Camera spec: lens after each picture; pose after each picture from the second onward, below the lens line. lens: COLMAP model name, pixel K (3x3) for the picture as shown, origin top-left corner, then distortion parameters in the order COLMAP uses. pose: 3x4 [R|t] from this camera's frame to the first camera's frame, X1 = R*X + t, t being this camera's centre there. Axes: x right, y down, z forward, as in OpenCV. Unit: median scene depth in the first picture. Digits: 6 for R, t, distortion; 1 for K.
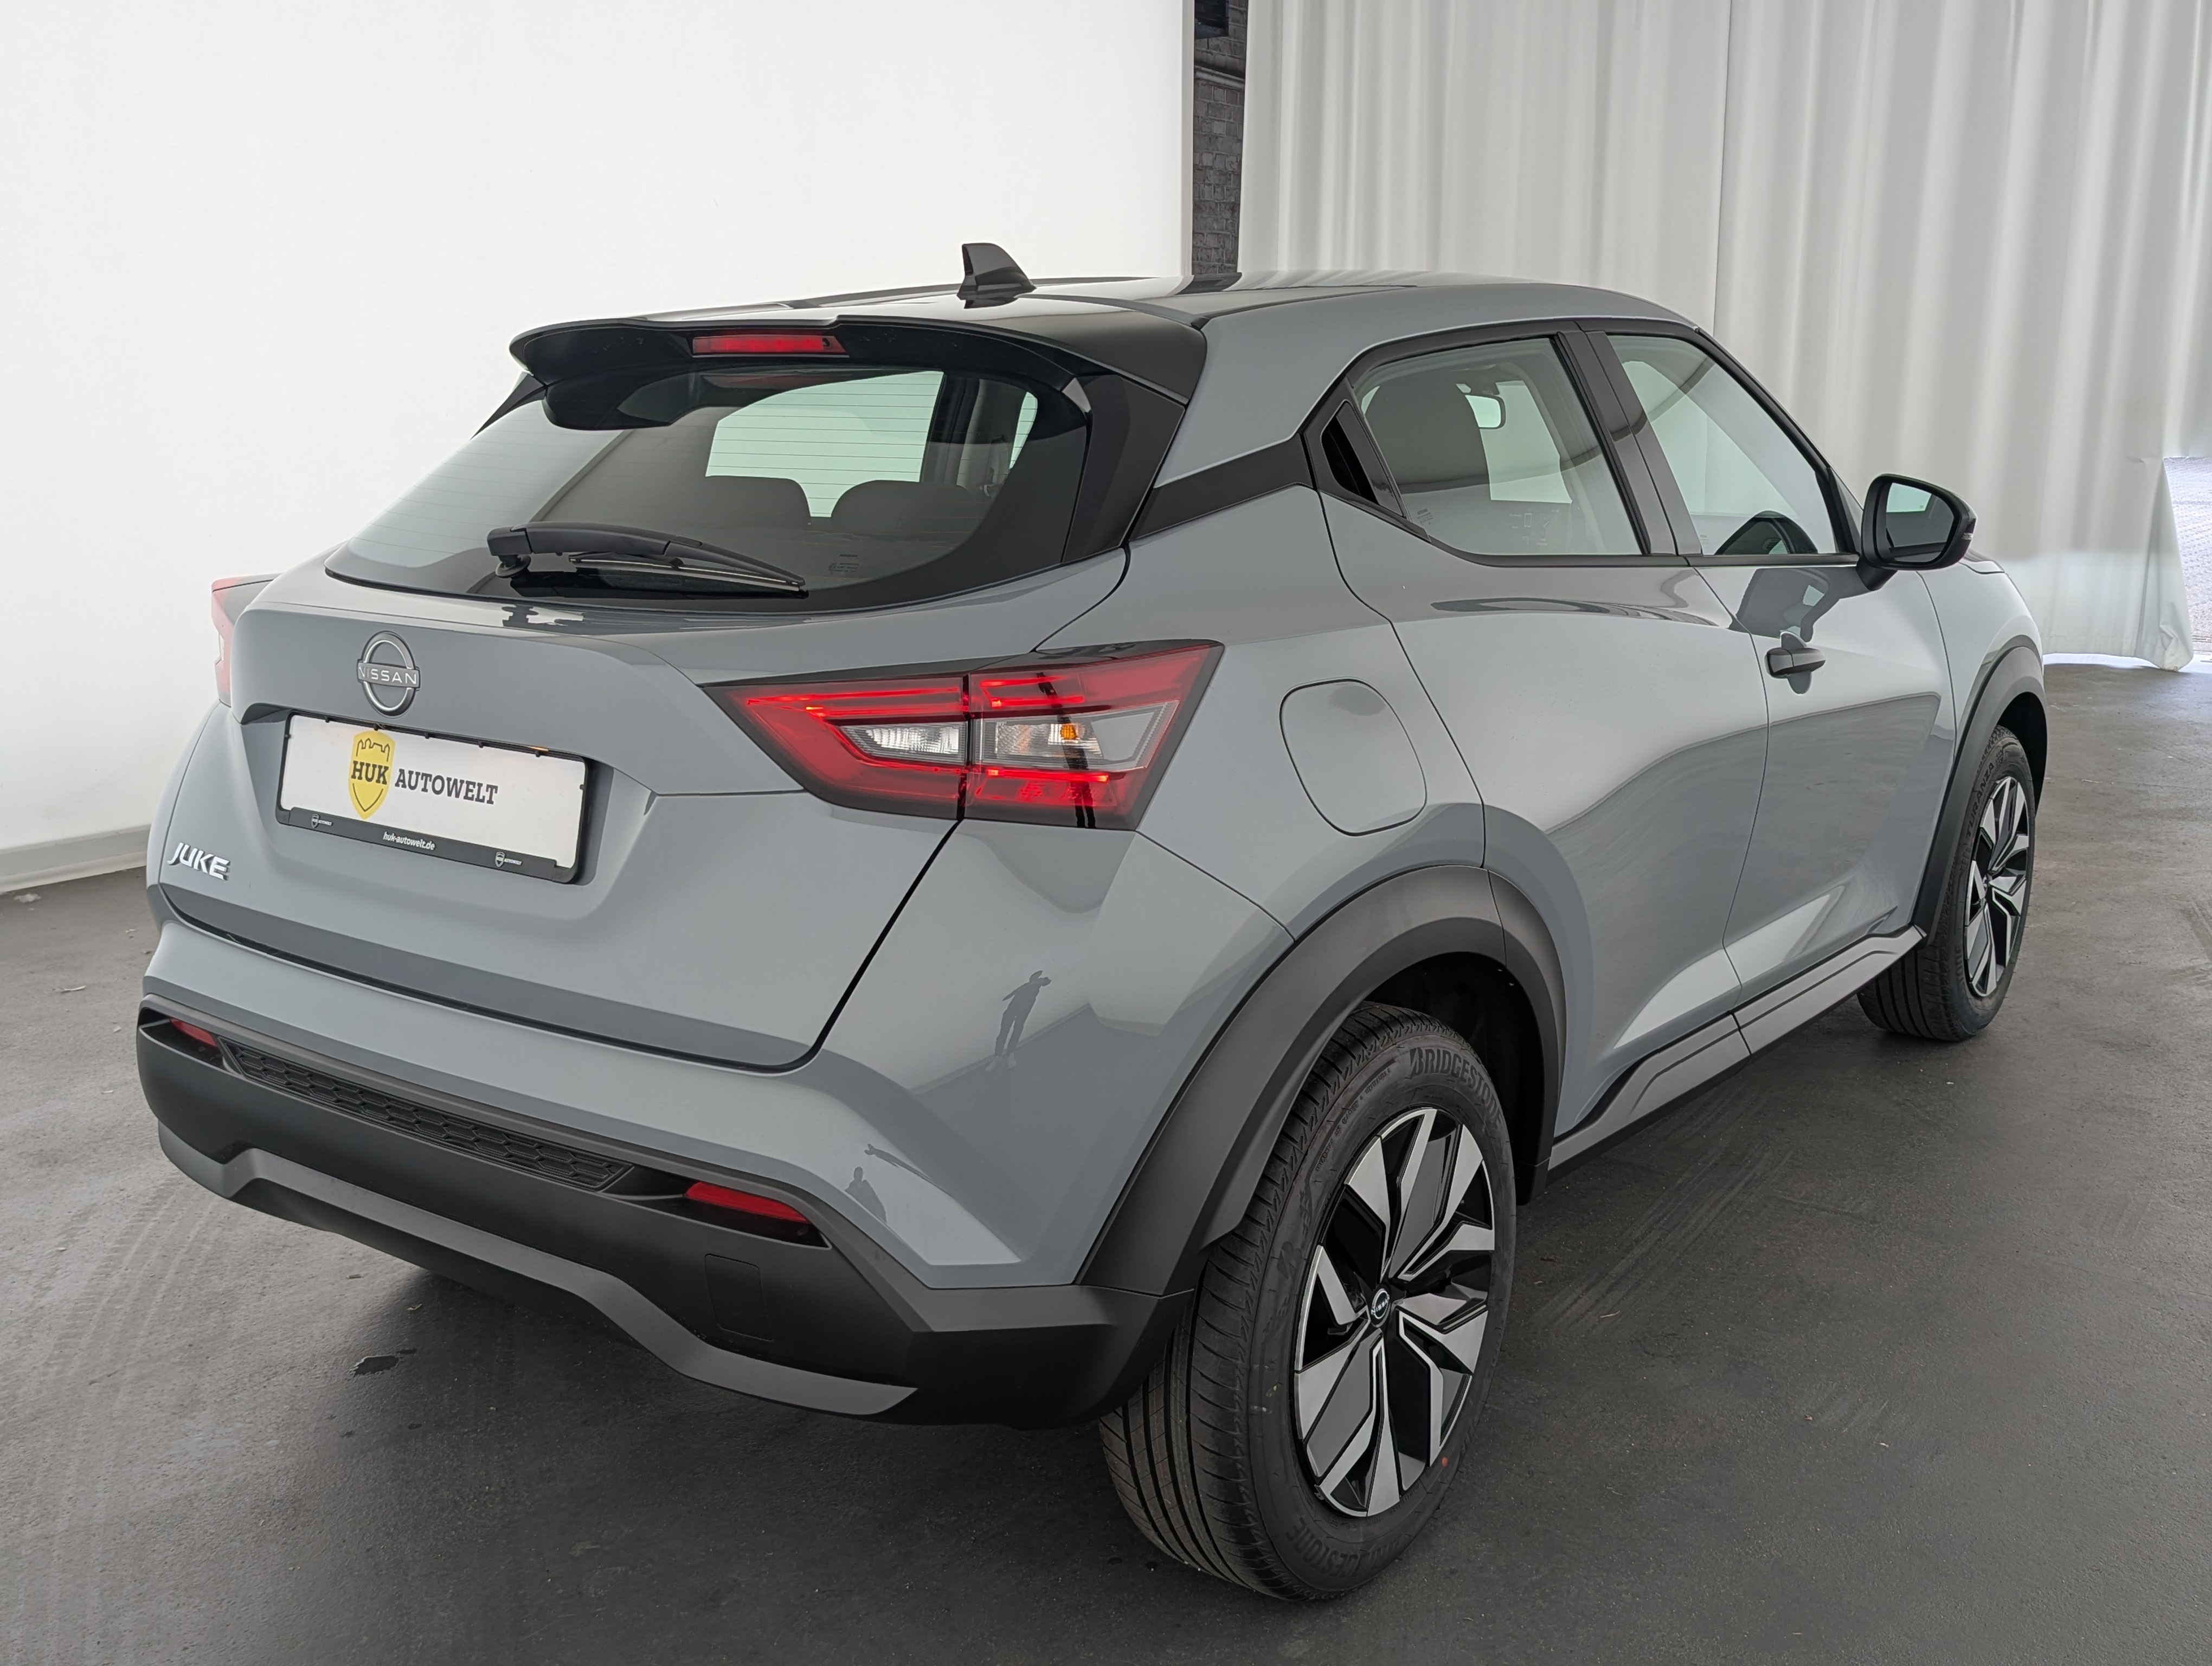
lens RADIAL K [[2128.7, 0, 1097.9], [0, 2128.7, 836.5], [0, 0, 1]] dist [0.039465, 0.000000]
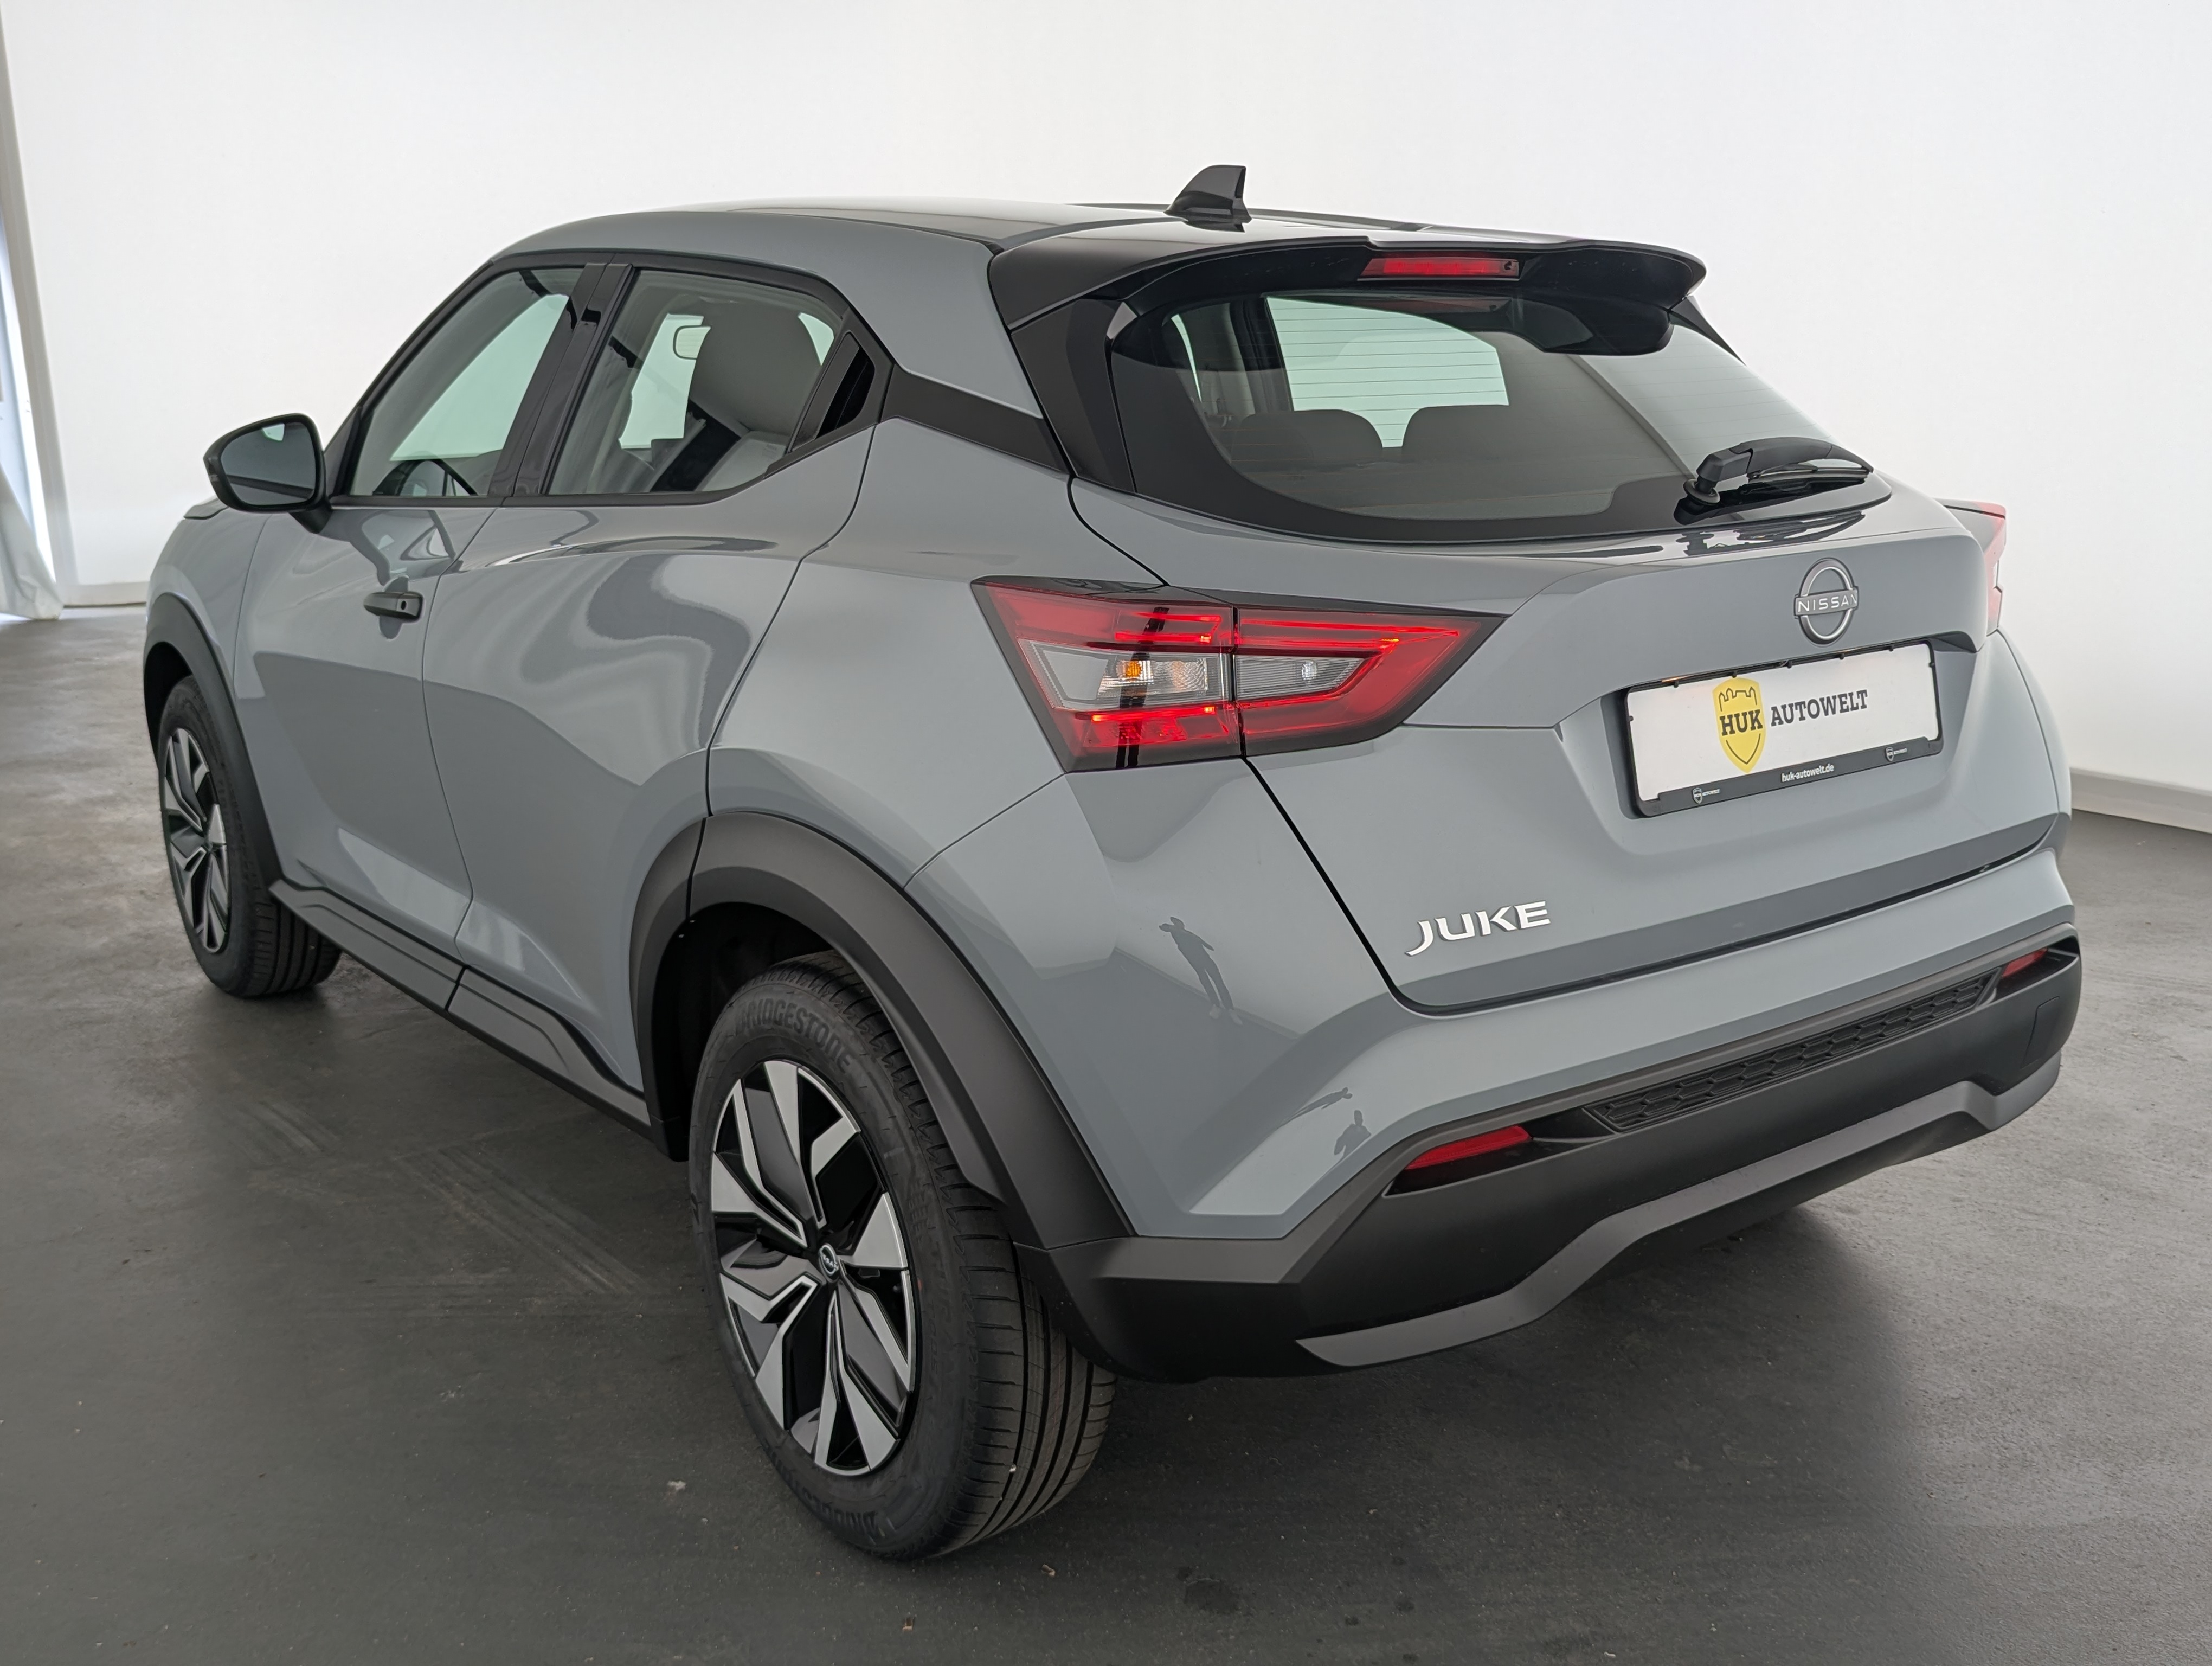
lens RADIAL K [[2212.1, 0, 1093.9], [0, 2212.1, 825.1], [0, 0, 1]] dist [-0.011609, 0.000000]
pose [[0.301817, -0.229301, 0.925379, -1.357465], [0.220528, 0.961111, 0.166229, -0.214167], [-0.927509, 0.153902, 0.340648, 0.958599]]
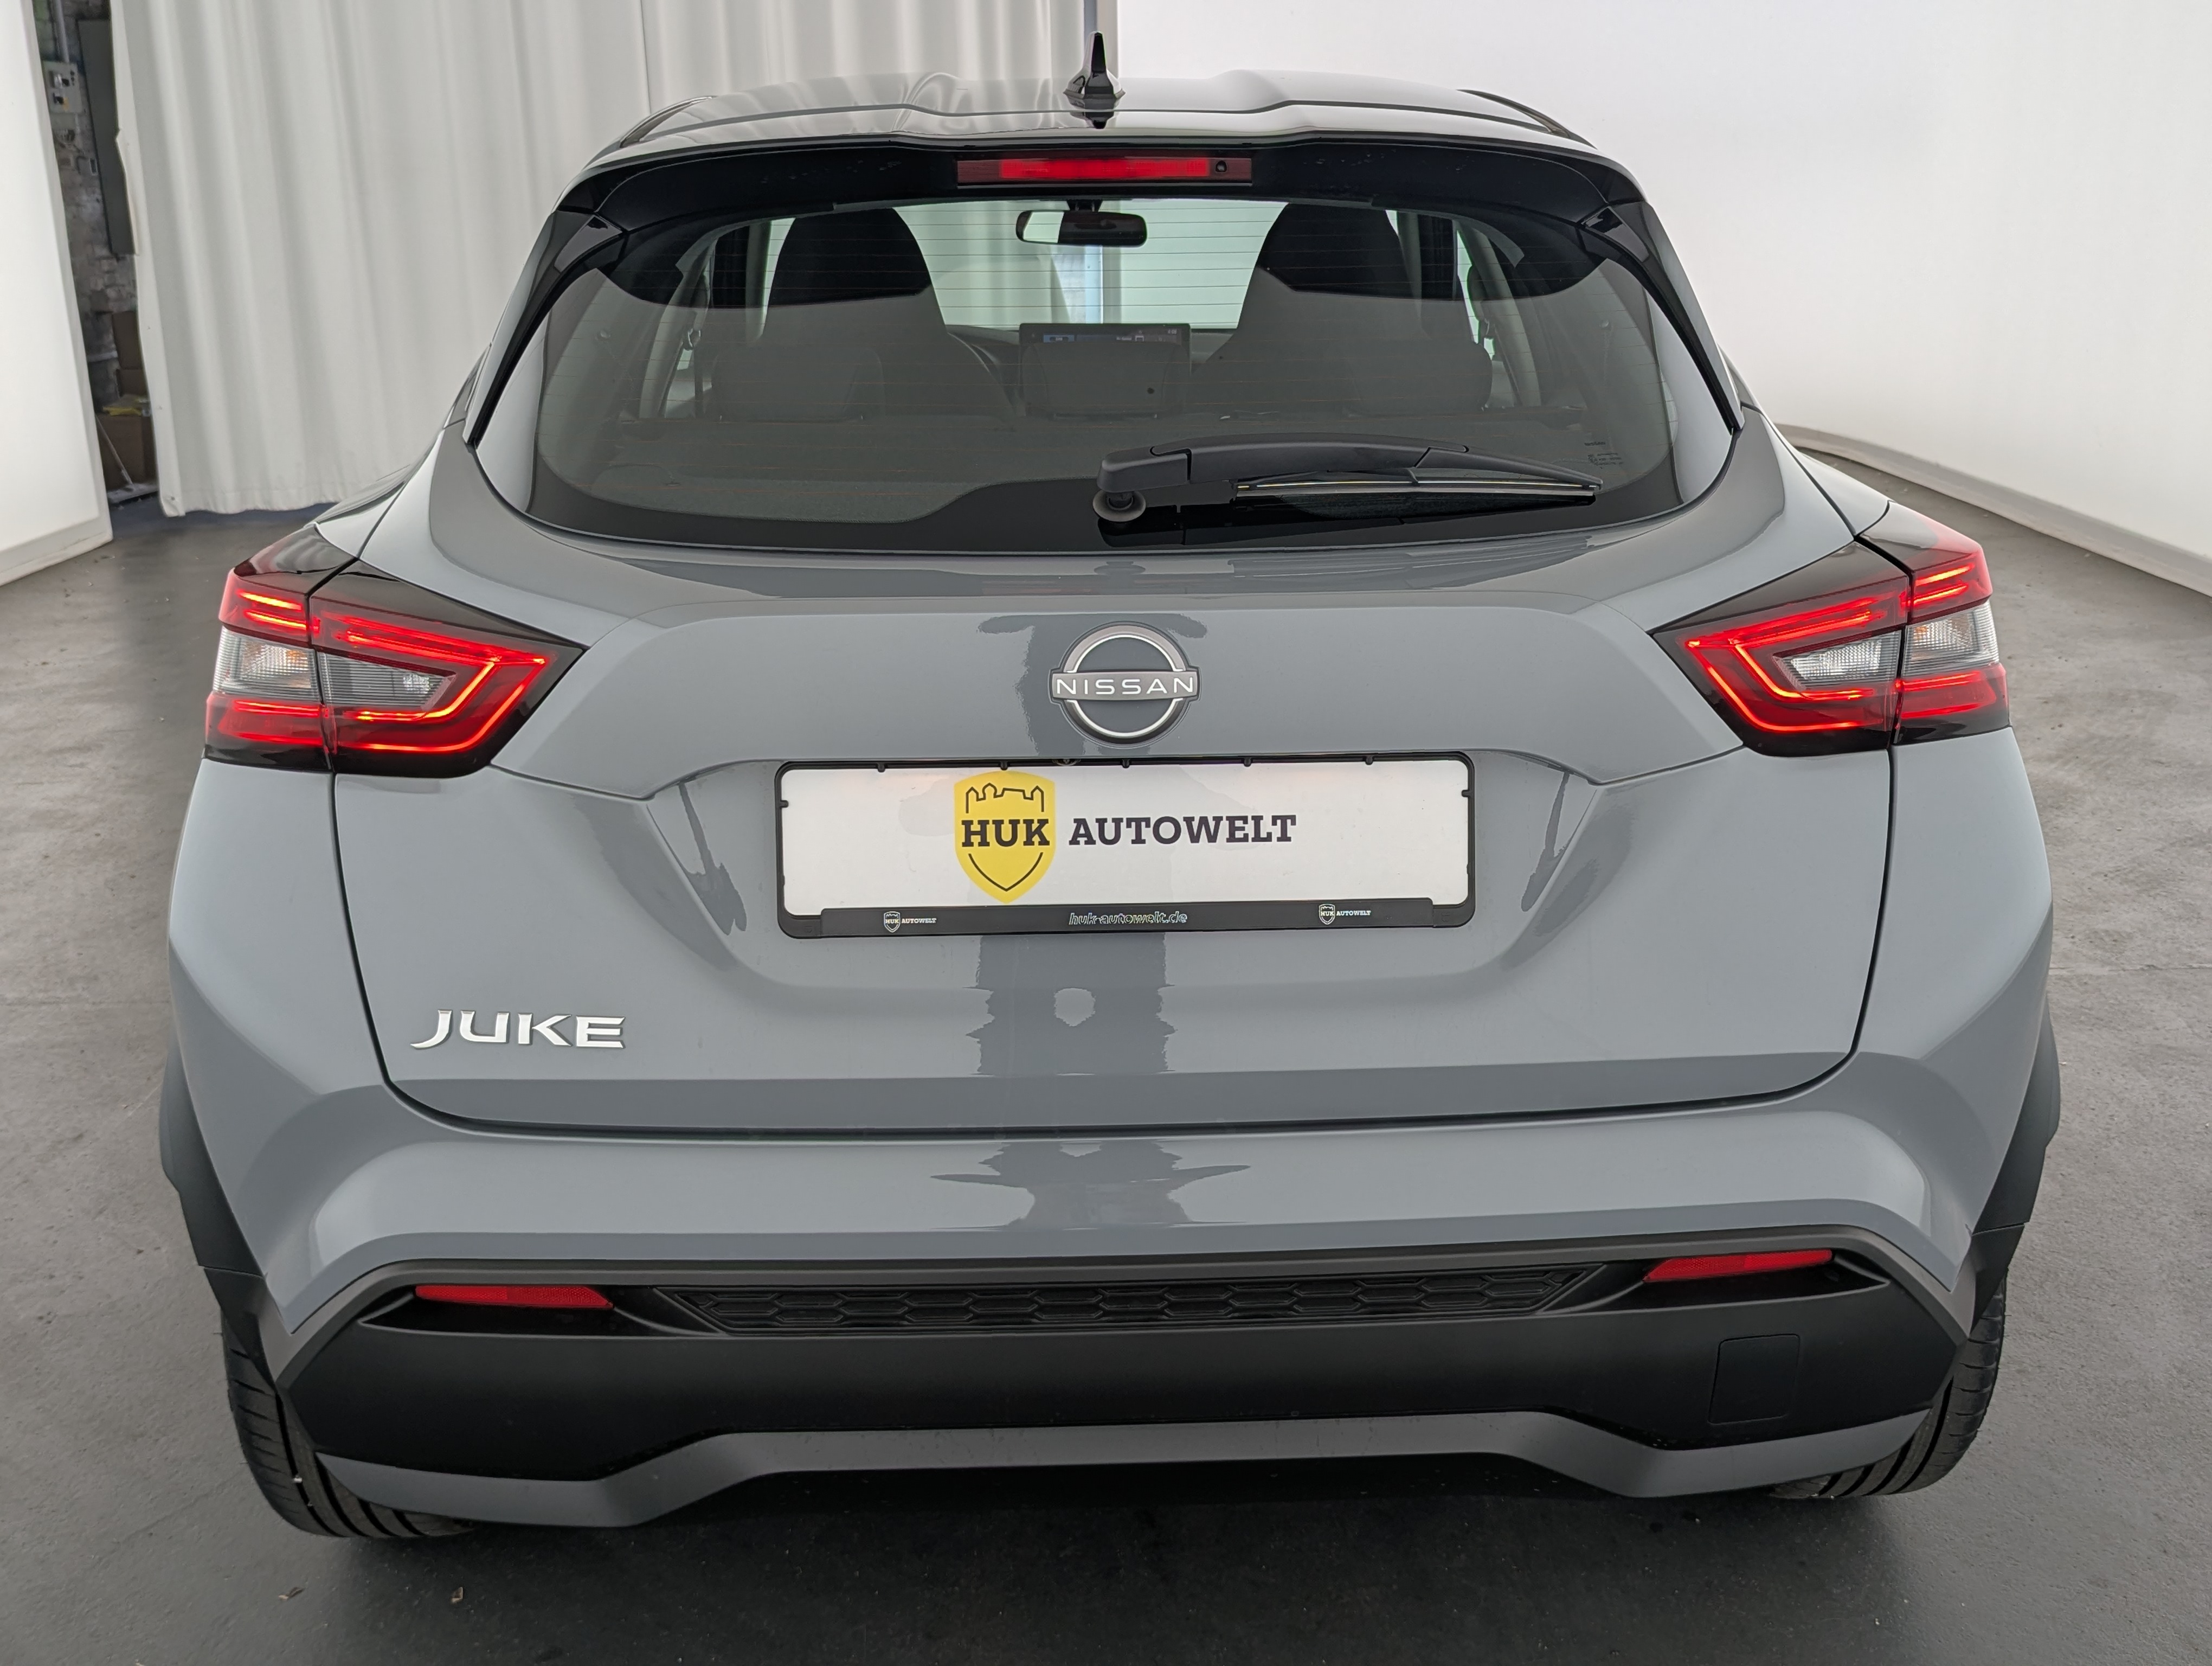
lens RADIAL K [[2128.7, 0, 1105.8], [0, 2128.7, 838.3], [0, 0, 1]] dist [0.039465, 0.000000]
pose [[0.788957, -0.186530, 0.585452, -0.721770], [0.143823, 0.982400, 0.119184, -0.105581], [-0.597379, -0.009829, 0.801899, 0.452971]]
